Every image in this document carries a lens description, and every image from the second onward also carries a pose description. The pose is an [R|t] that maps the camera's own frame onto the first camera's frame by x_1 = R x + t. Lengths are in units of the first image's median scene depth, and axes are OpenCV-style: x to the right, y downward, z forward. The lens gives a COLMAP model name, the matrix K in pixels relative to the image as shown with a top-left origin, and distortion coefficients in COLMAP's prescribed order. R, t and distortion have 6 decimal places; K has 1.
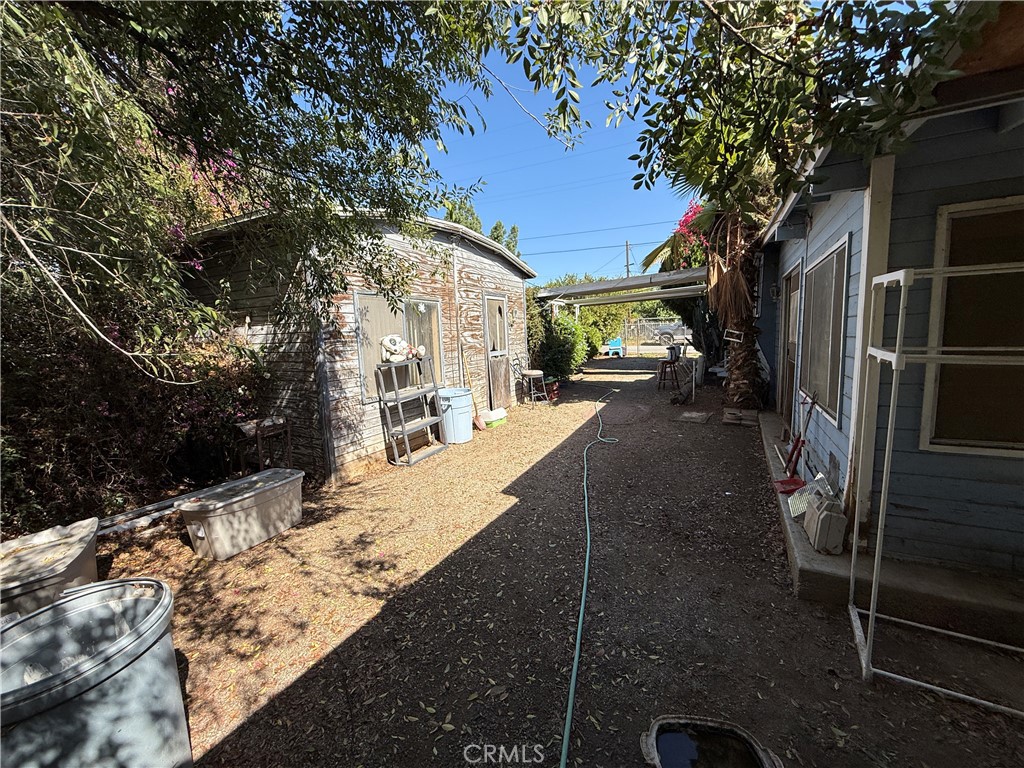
lens RADIAL K [[407.8, 0, 510.9], [0, 407.8, 386.1], [0, 0, 1]] dist [0.001048, -0.000144]
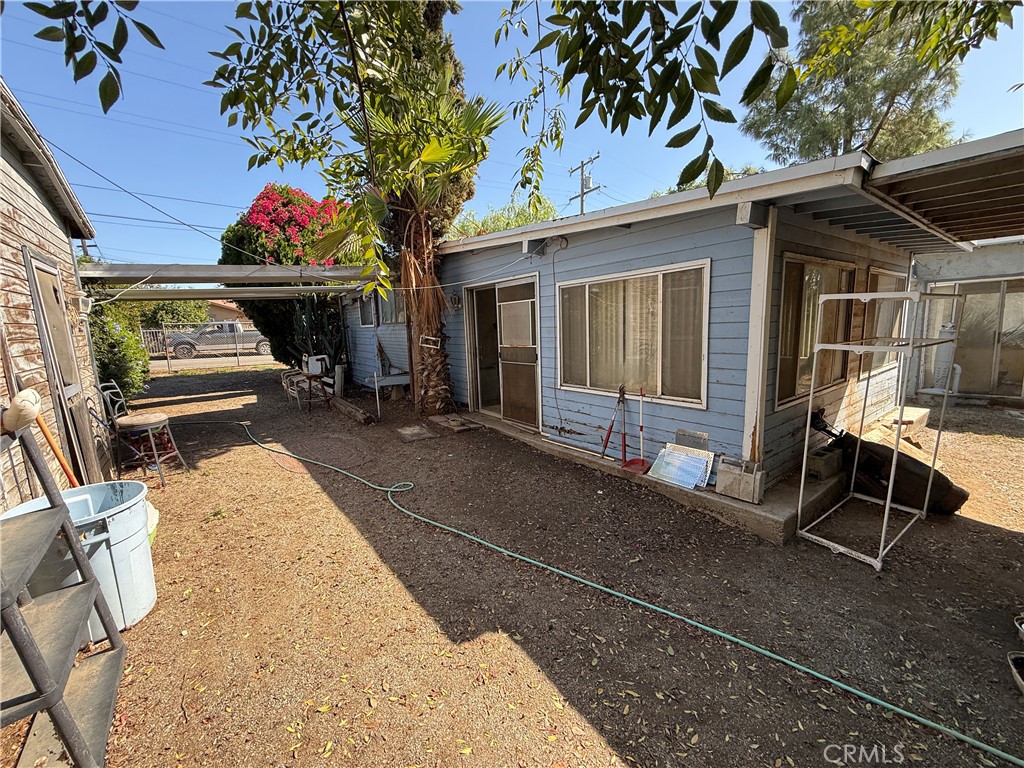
lens RADIAL K [[407.8, 0, 508.2], [0, 407.8, 385.3], [0, 0, 1]] dist [0.001048, -0.000144]
pose [[0.429418, -0.113008, 0.896007, -0.346165], [0.132799, 0.989256, 0.061124, -0.074380], [-0.893288, 0.092741, 0.439812, 0.547671]]
